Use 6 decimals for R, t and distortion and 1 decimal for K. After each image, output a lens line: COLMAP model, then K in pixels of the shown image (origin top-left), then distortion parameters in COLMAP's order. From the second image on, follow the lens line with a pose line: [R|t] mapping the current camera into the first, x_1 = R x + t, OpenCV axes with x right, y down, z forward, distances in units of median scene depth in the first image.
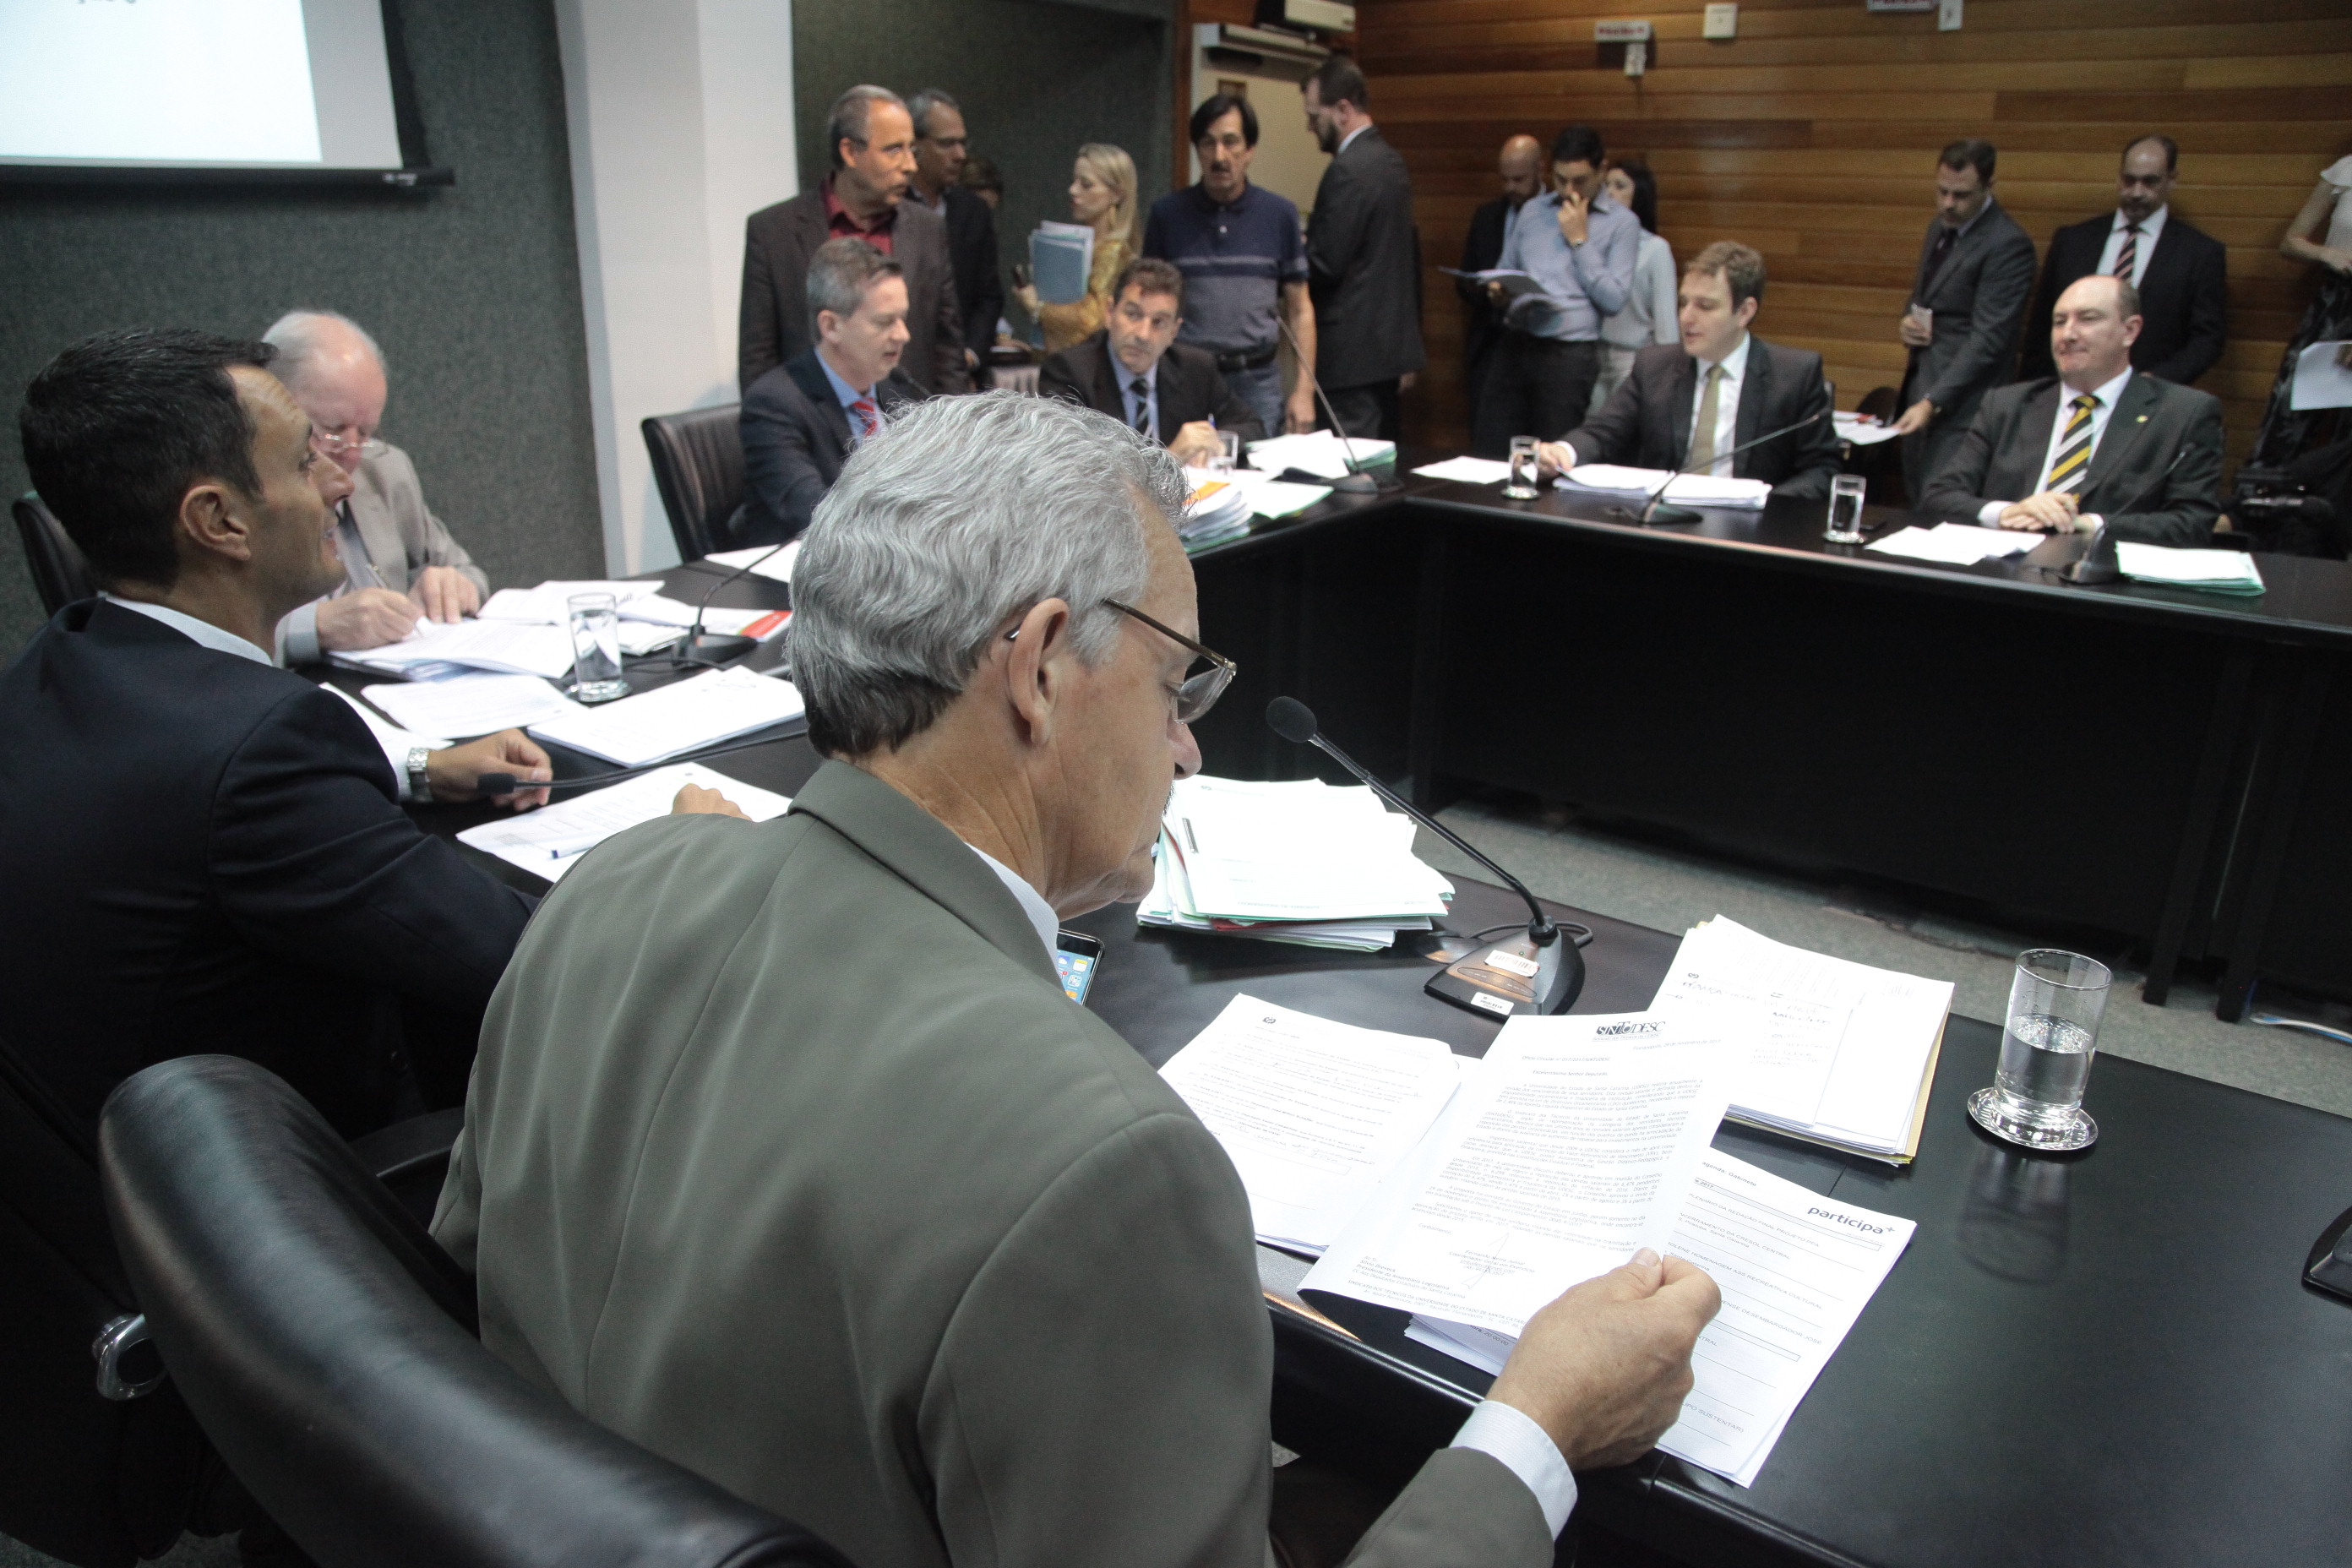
lens RADIAL K [[1593.3, 0, 1171.5], [0, 1593.3, 769.5], [0, 0, 1]] dist [-0.105208, 0.048028]
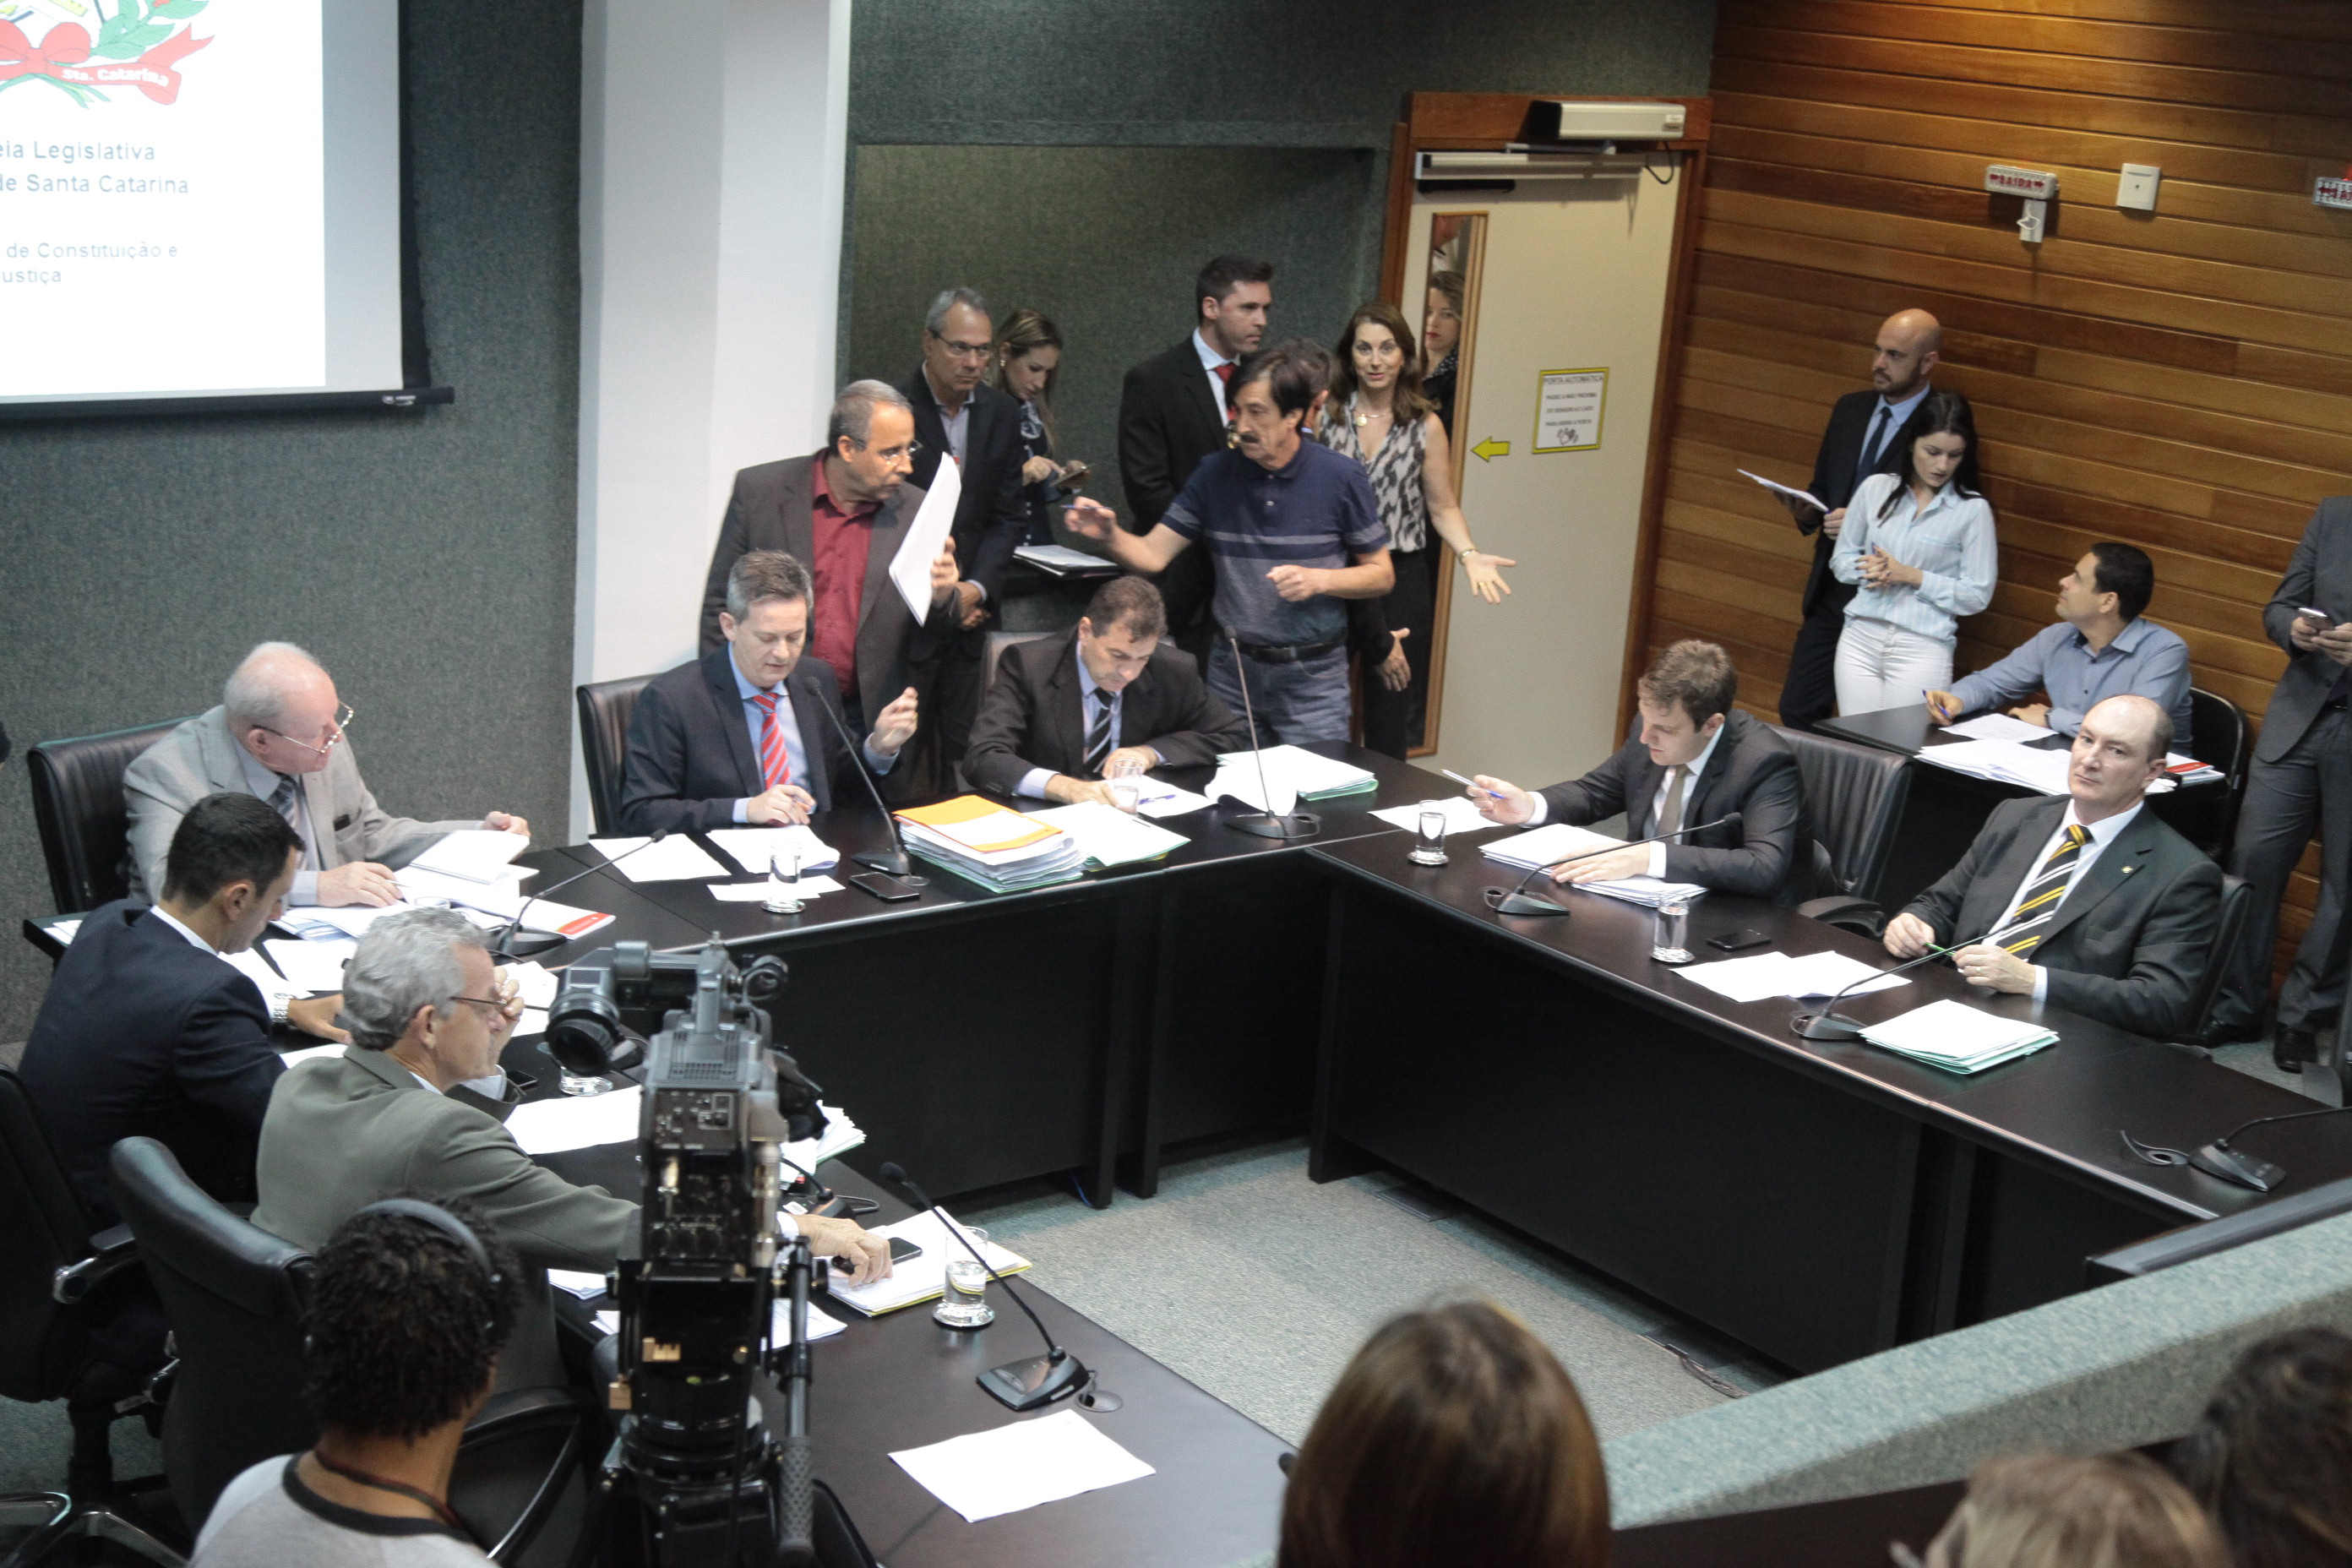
lens RADIAL K [[3293.3, 0, 1194.6], [0, 3293.3, 767.8], [0, 0, 1]] dist [0.092855, 0.000000]
pose [[0.964237, 0.121777, -0.235407, 0.506193], [-0.142842, 0.986935, -0.074541, -0.054918], [0.223254, 0.105501, 0.969034, -0.898661]]
